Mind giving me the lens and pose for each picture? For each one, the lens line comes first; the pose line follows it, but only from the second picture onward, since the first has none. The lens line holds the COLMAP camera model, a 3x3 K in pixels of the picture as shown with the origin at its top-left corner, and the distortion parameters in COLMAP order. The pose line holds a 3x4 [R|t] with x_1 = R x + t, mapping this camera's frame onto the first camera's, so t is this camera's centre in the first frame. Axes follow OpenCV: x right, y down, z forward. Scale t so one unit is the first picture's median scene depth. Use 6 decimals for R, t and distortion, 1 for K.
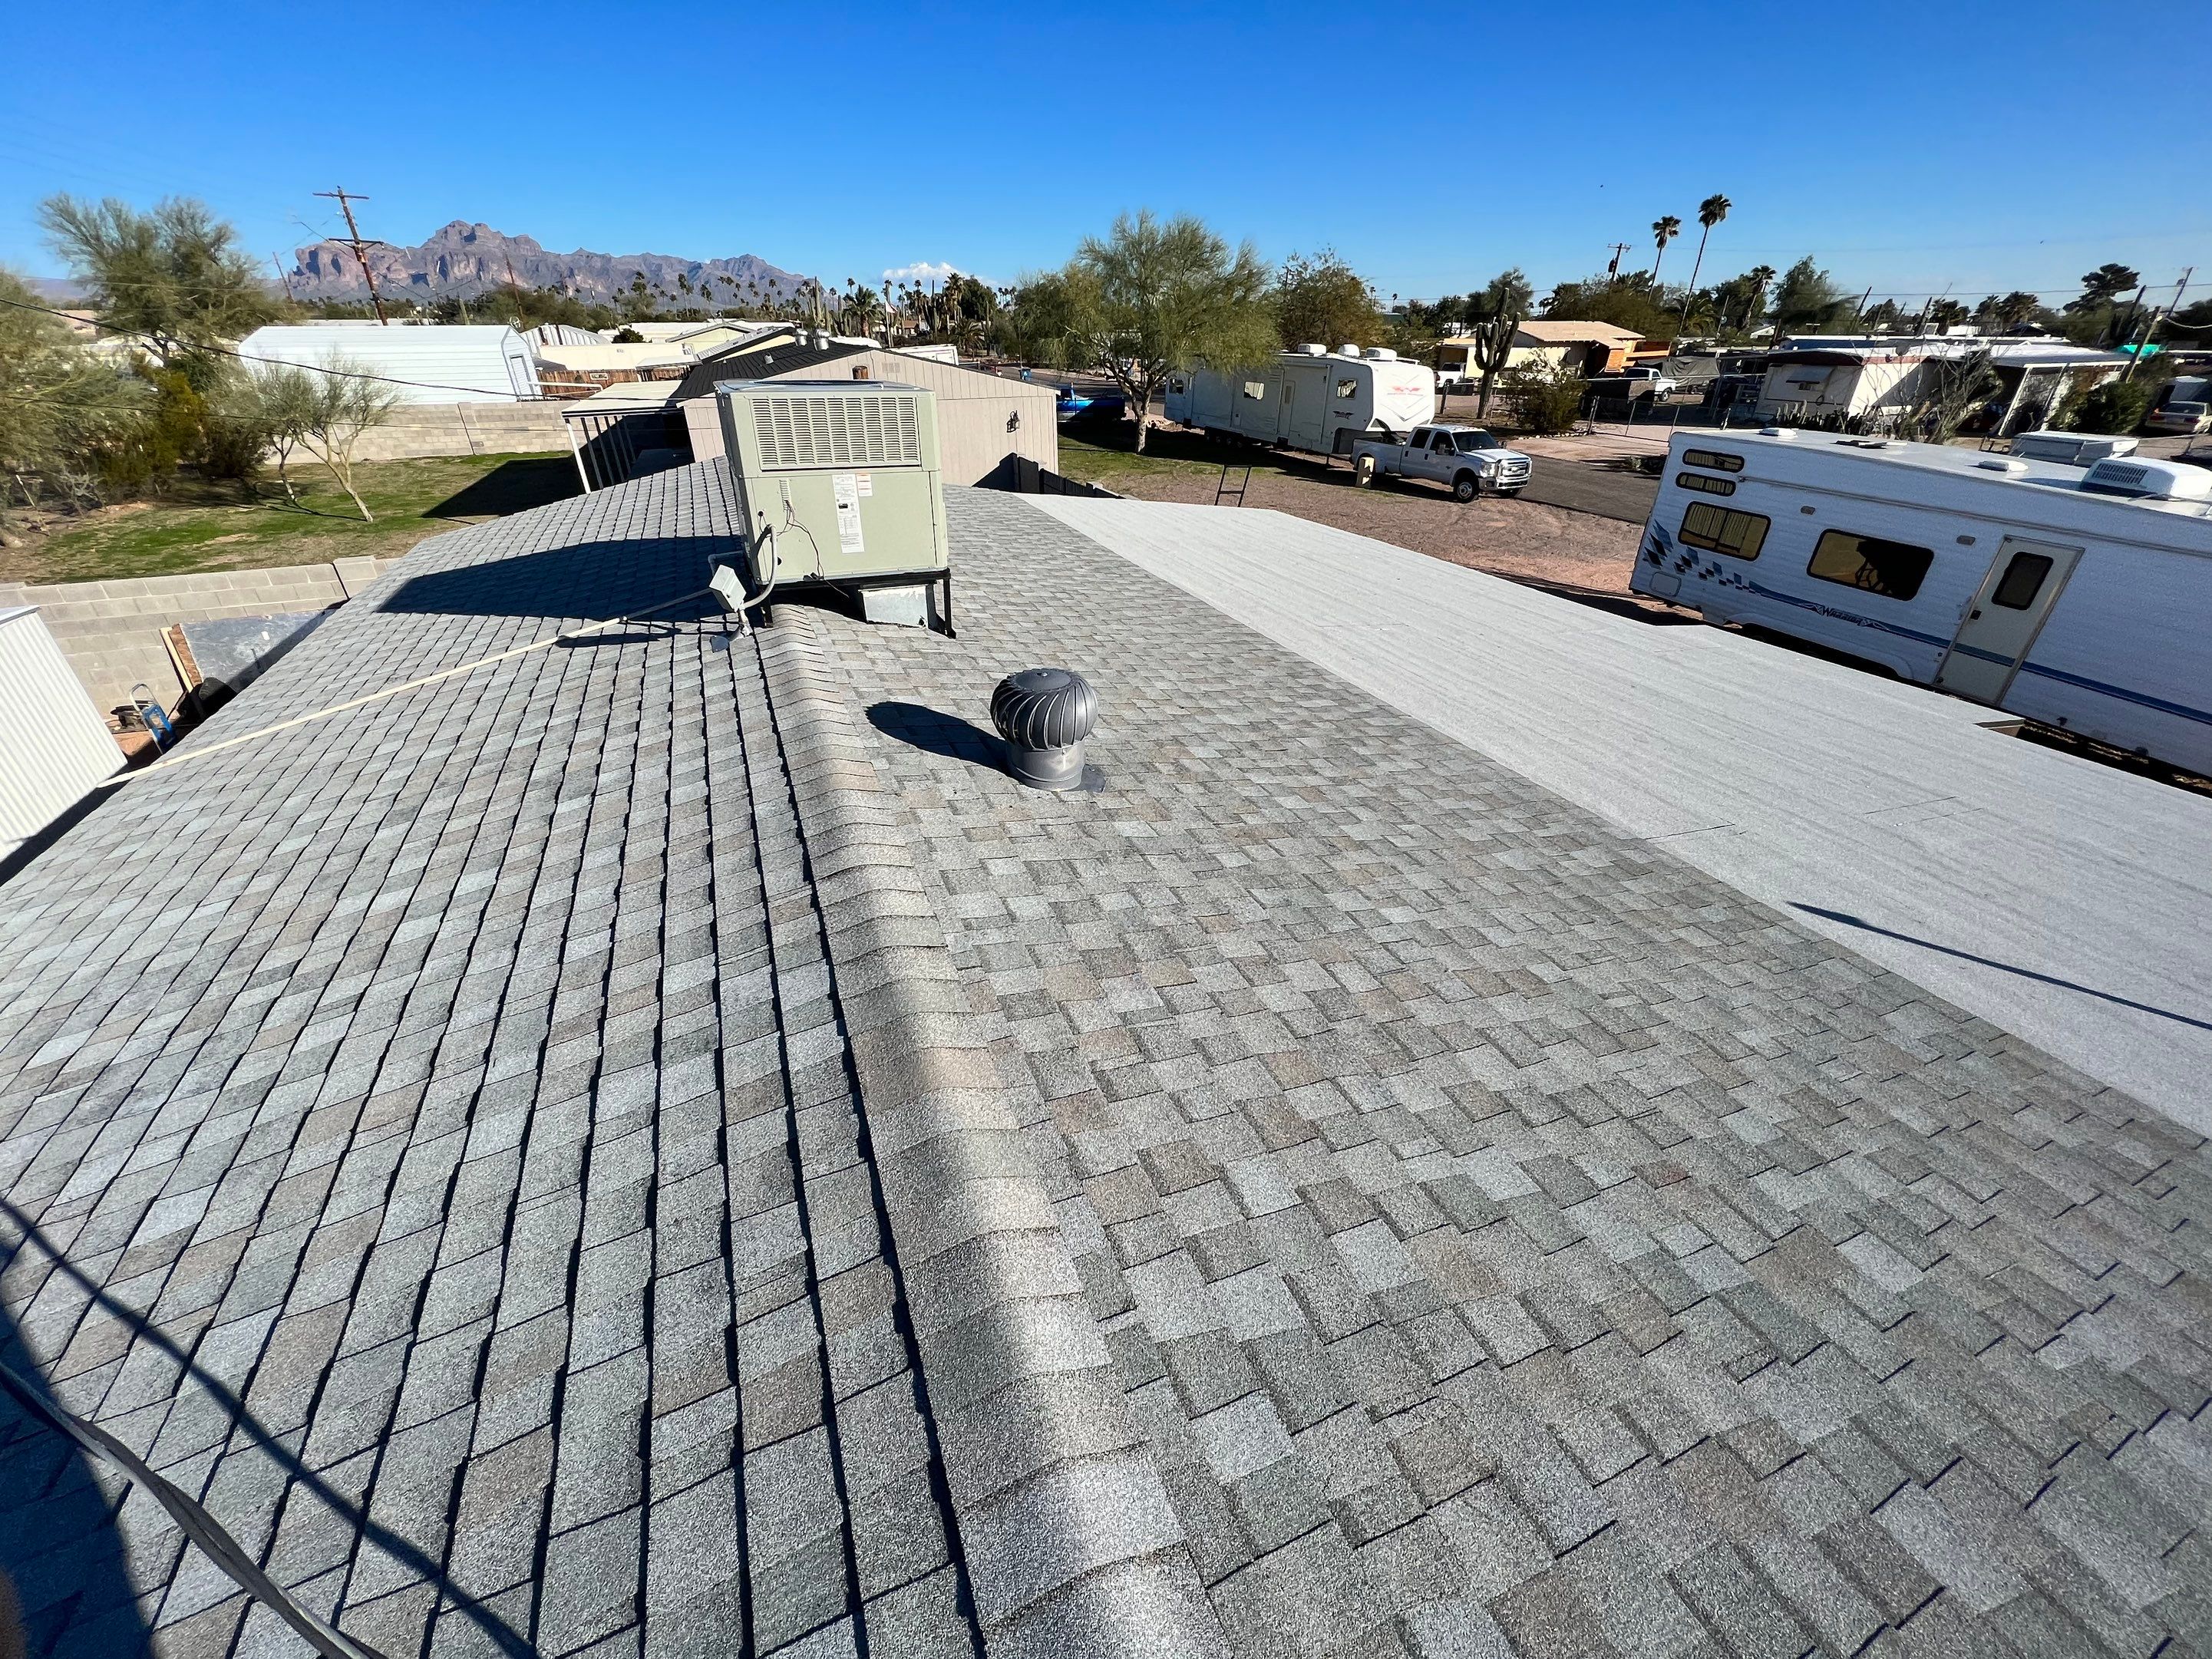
lens RADIAL K [[884.0, 0, 1100.1], [0, 884.0, 827.0], [0, 0, 1]] dist [-0.003779, 0.000813]
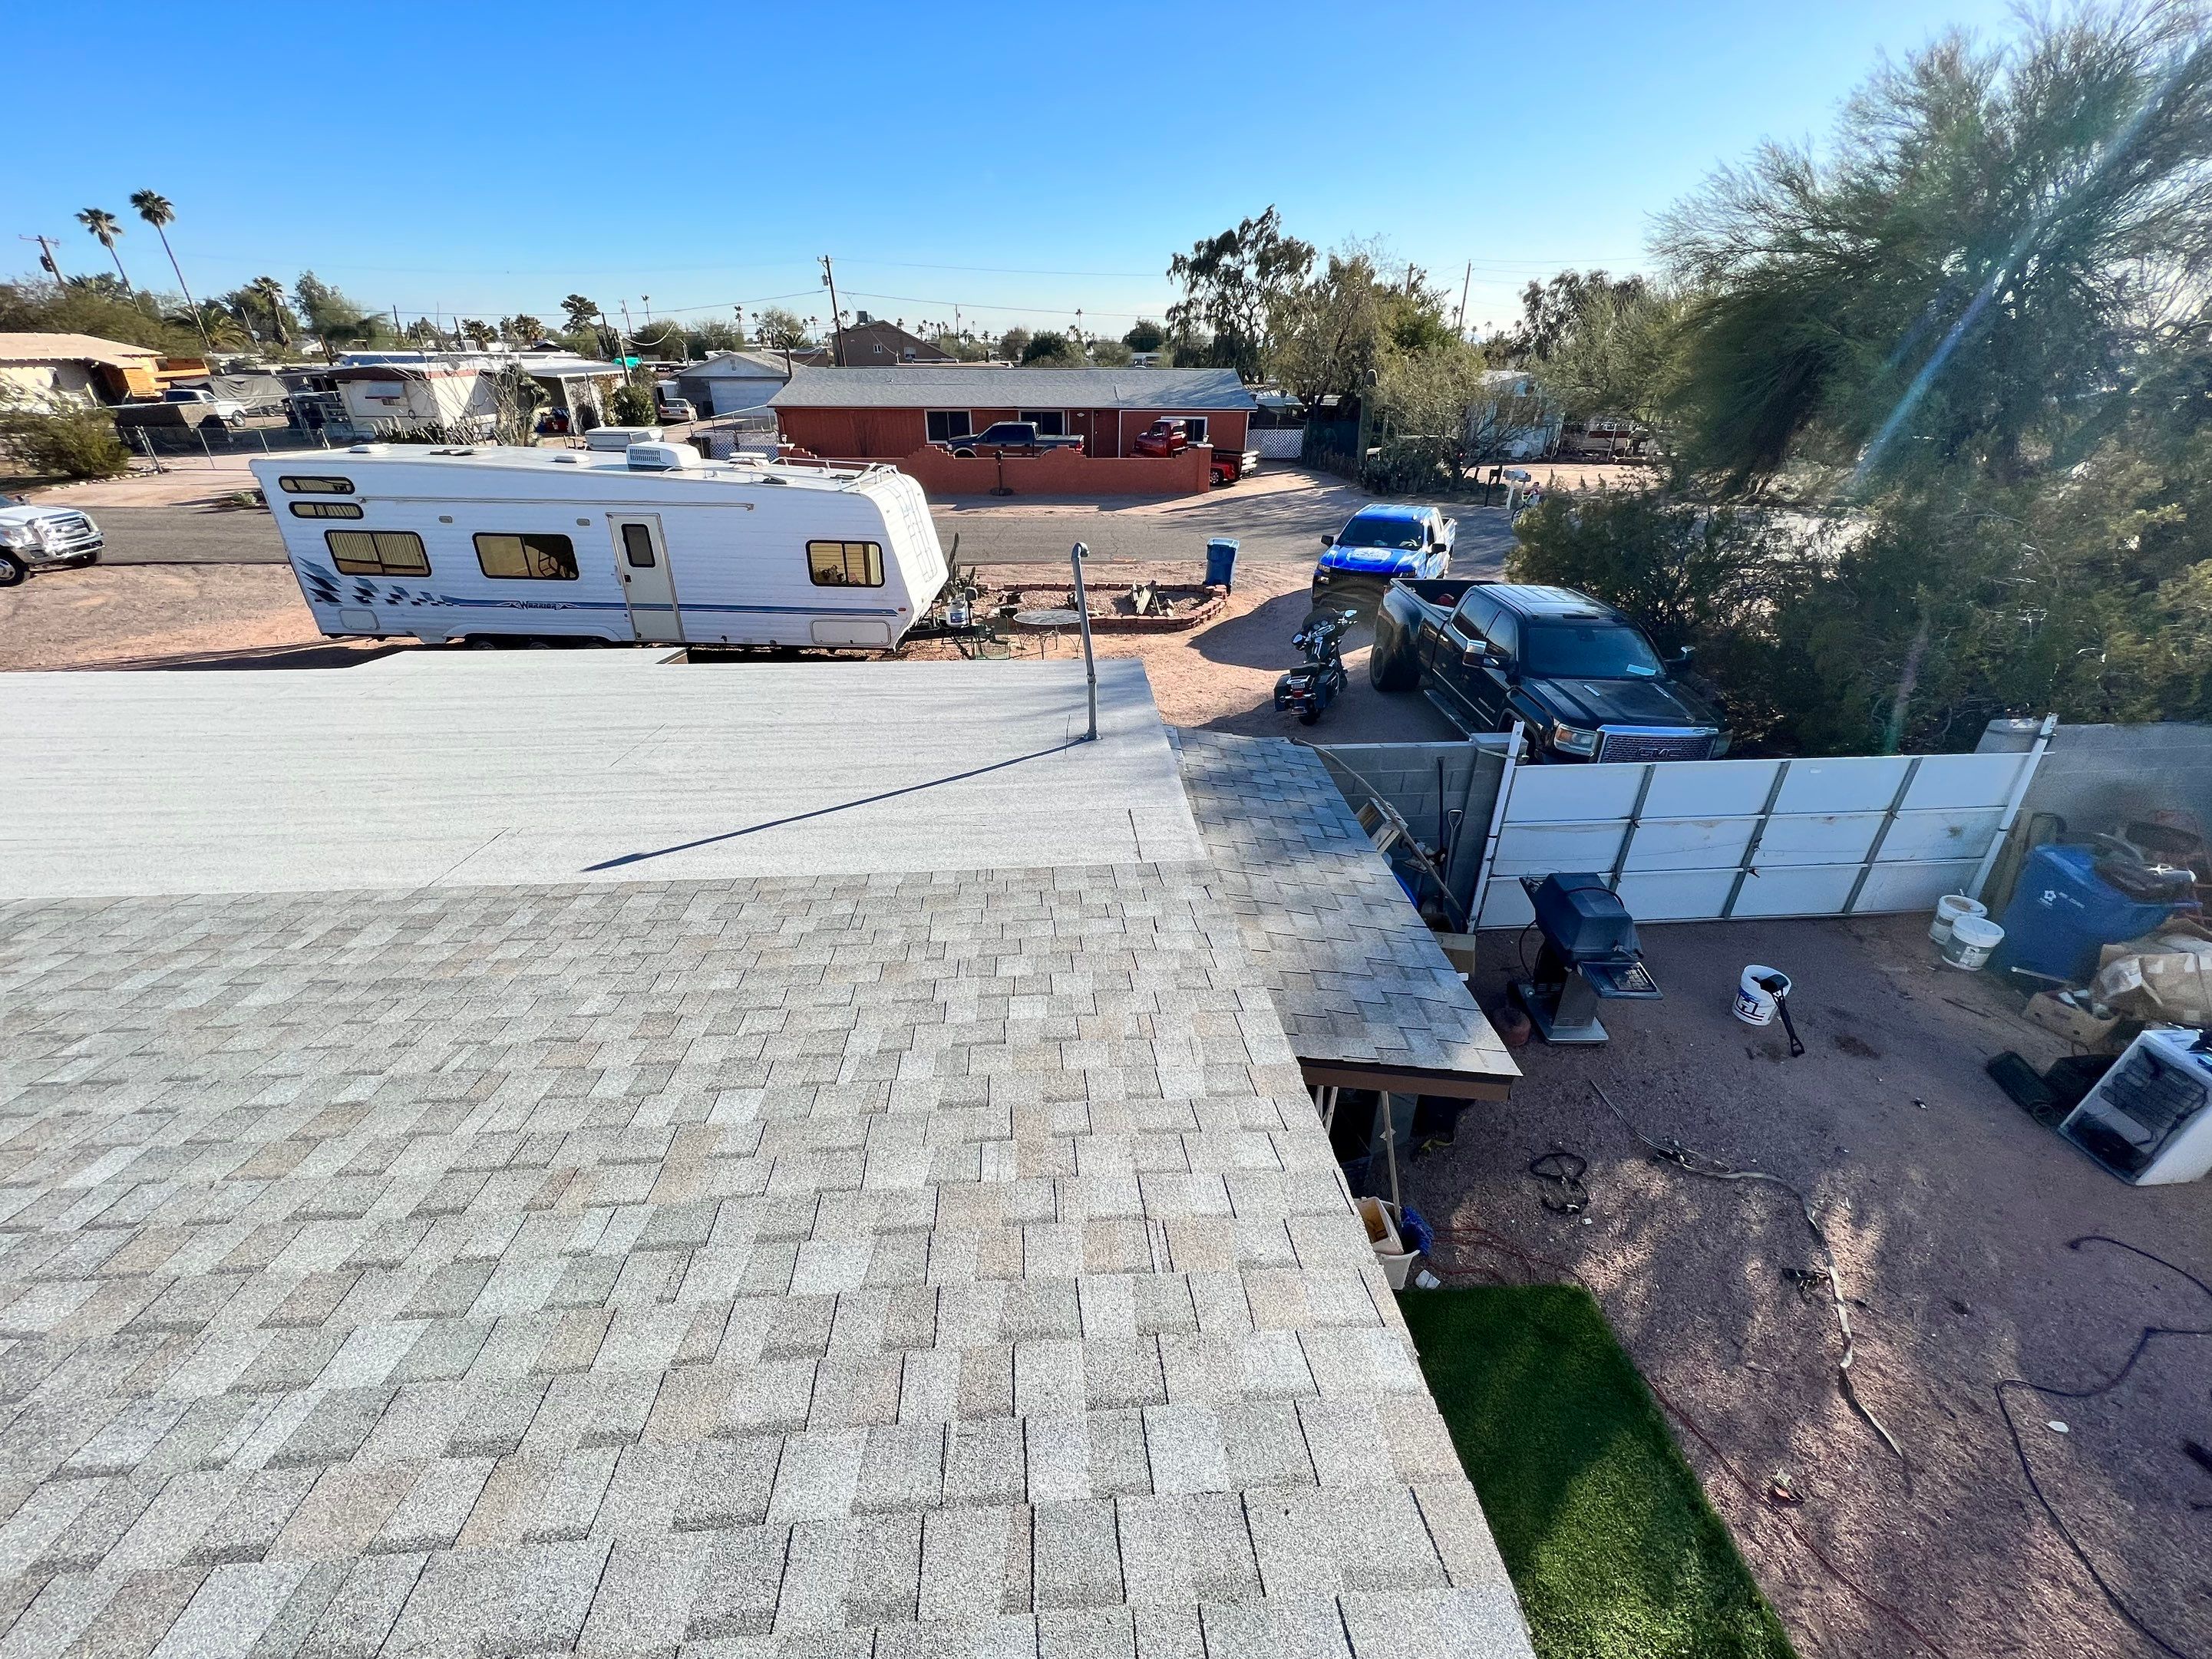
lens RADIAL K [[884.0, 0, 1101.8], [0, 884.0, 827.7], [0, 0, 1]] dist [-0.003779, 0.000813]
pose [[0.319807, -0.449298, 0.834179, 0.103685], [0.460357, 0.843194, 0.277662, 0.033176], [-0.828127, 0.295222, 0.476496, -0.052325]]
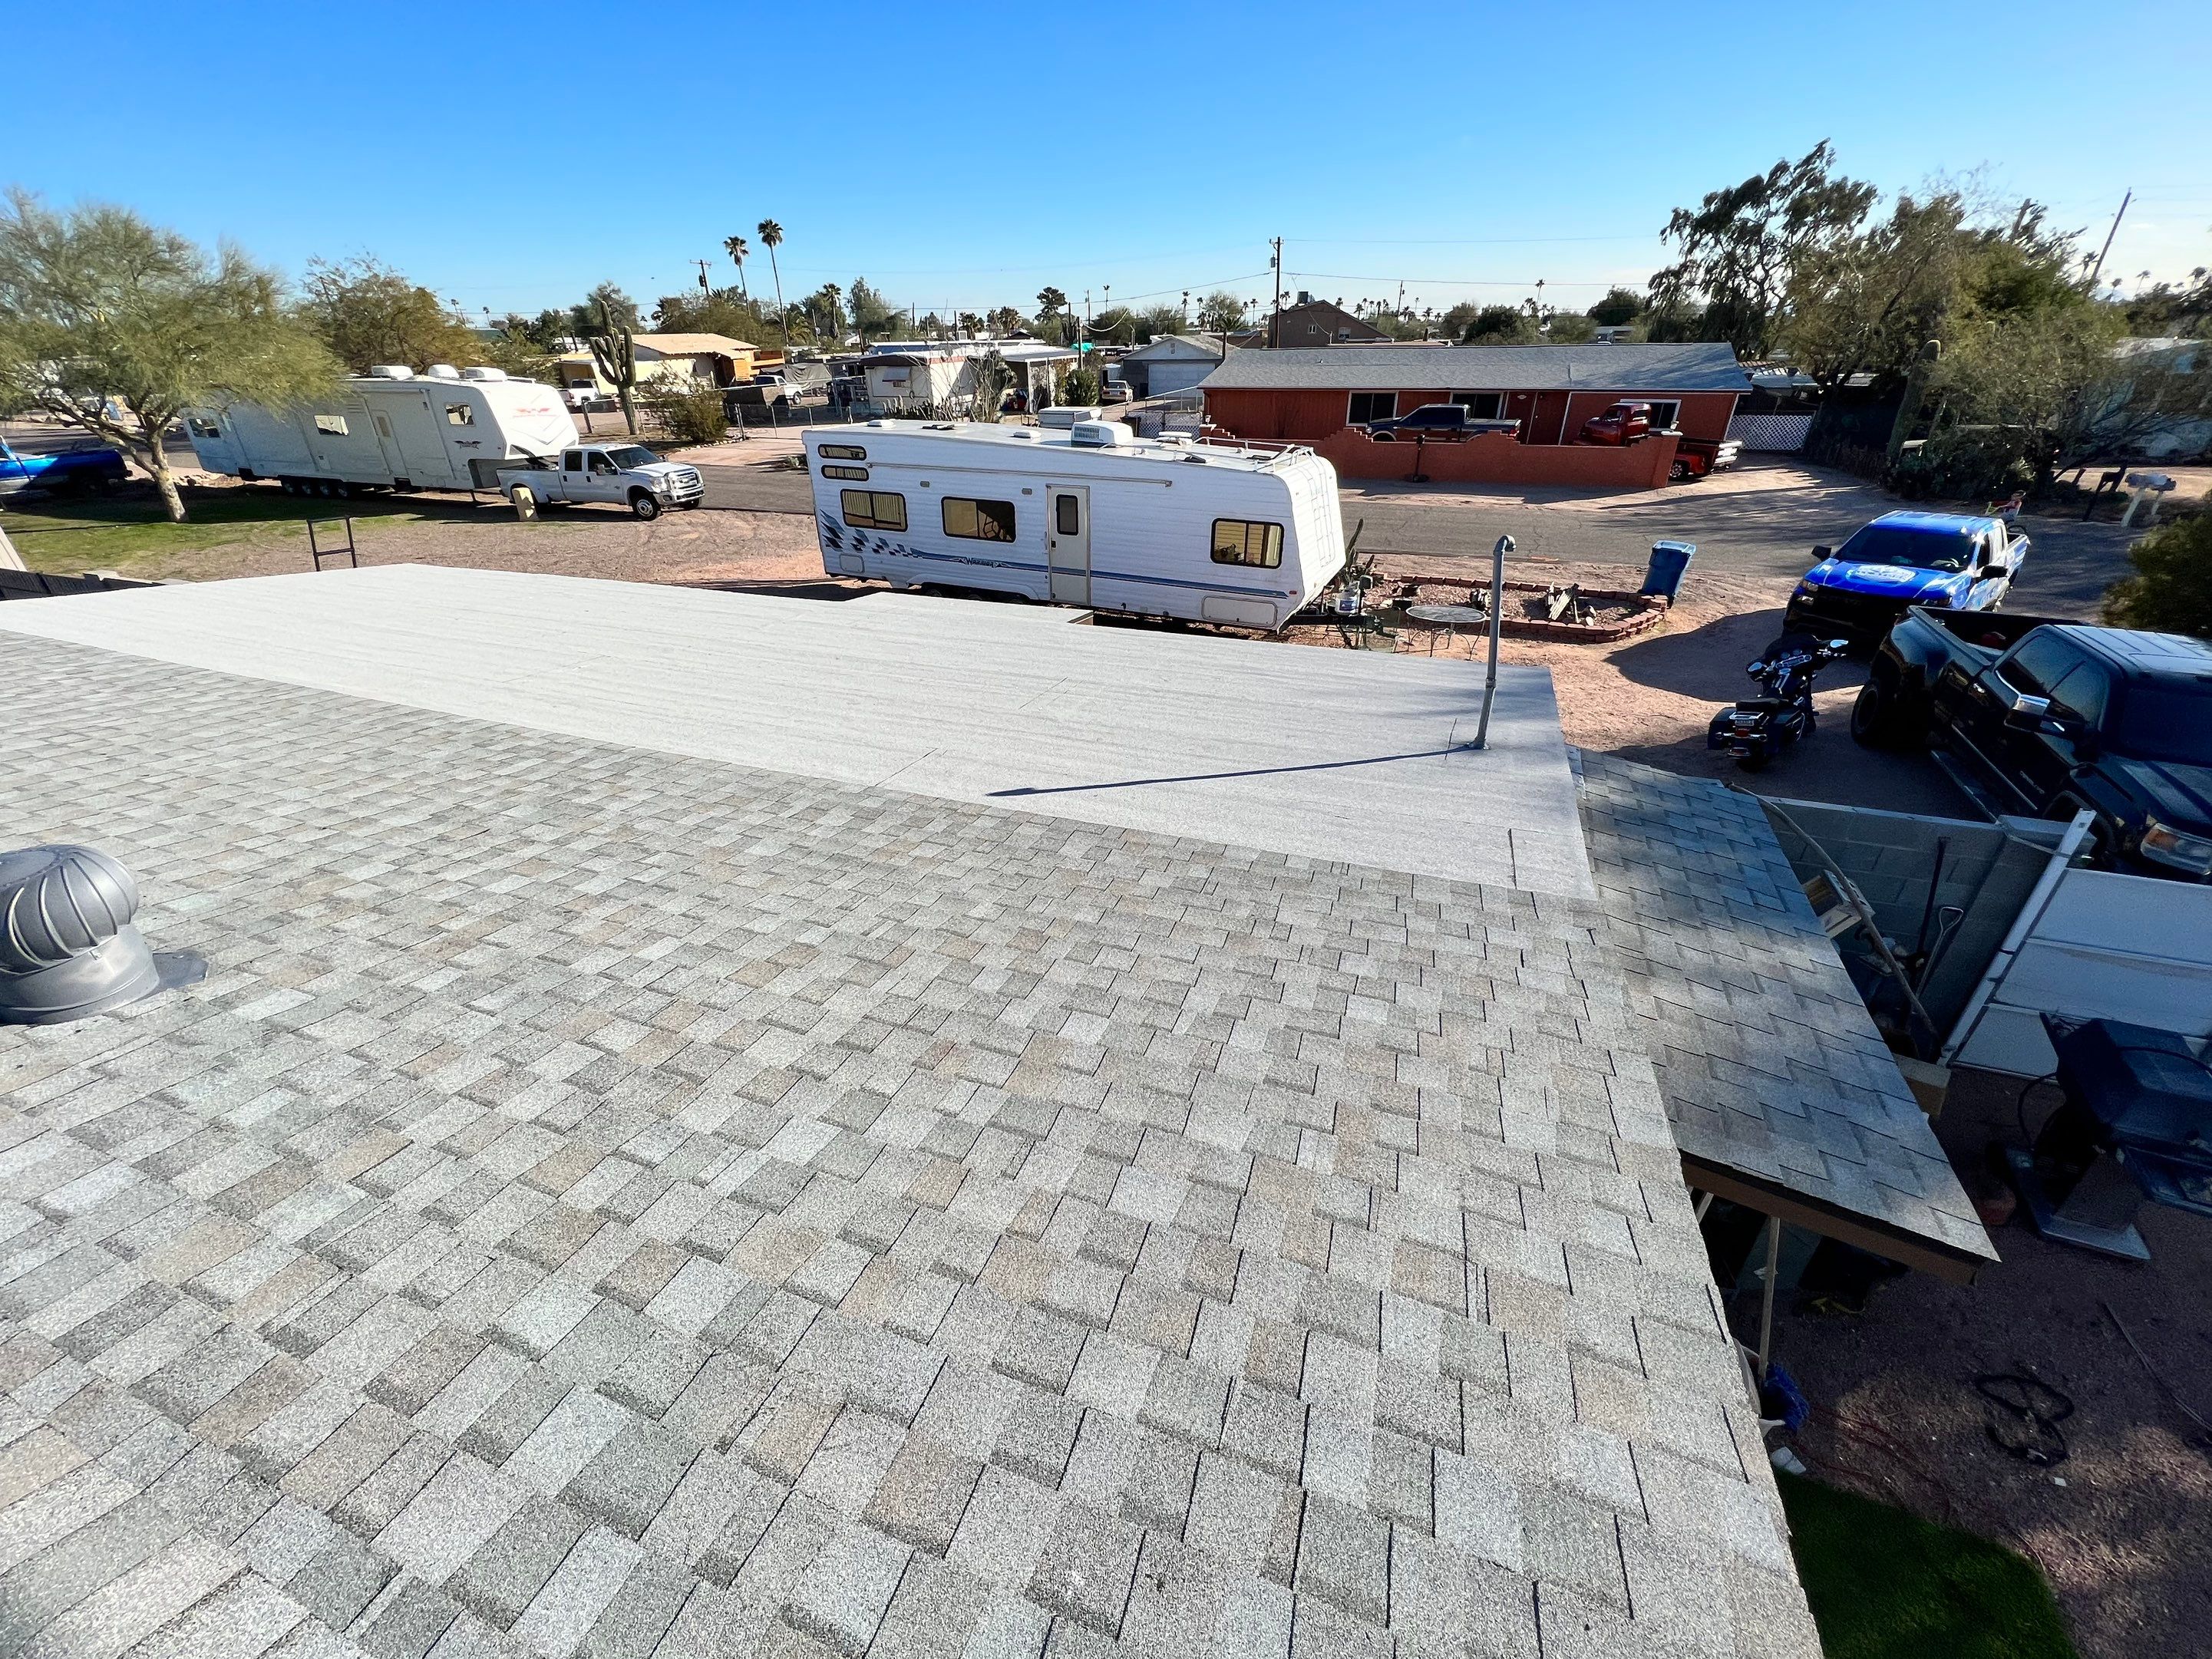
lens RADIAL K [[884.0, 0, 1101.2], [0, 884.0, 827.1], [0, 0, 1]] dist [-0.003779, 0.000813]
pose [[0.681486, -0.367602, 0.632807, 0.085640], [0.374723, 0.918015, 0.129732, 0.026232], [-0.628616, 0.148717, 0.763364, -0.039403]]
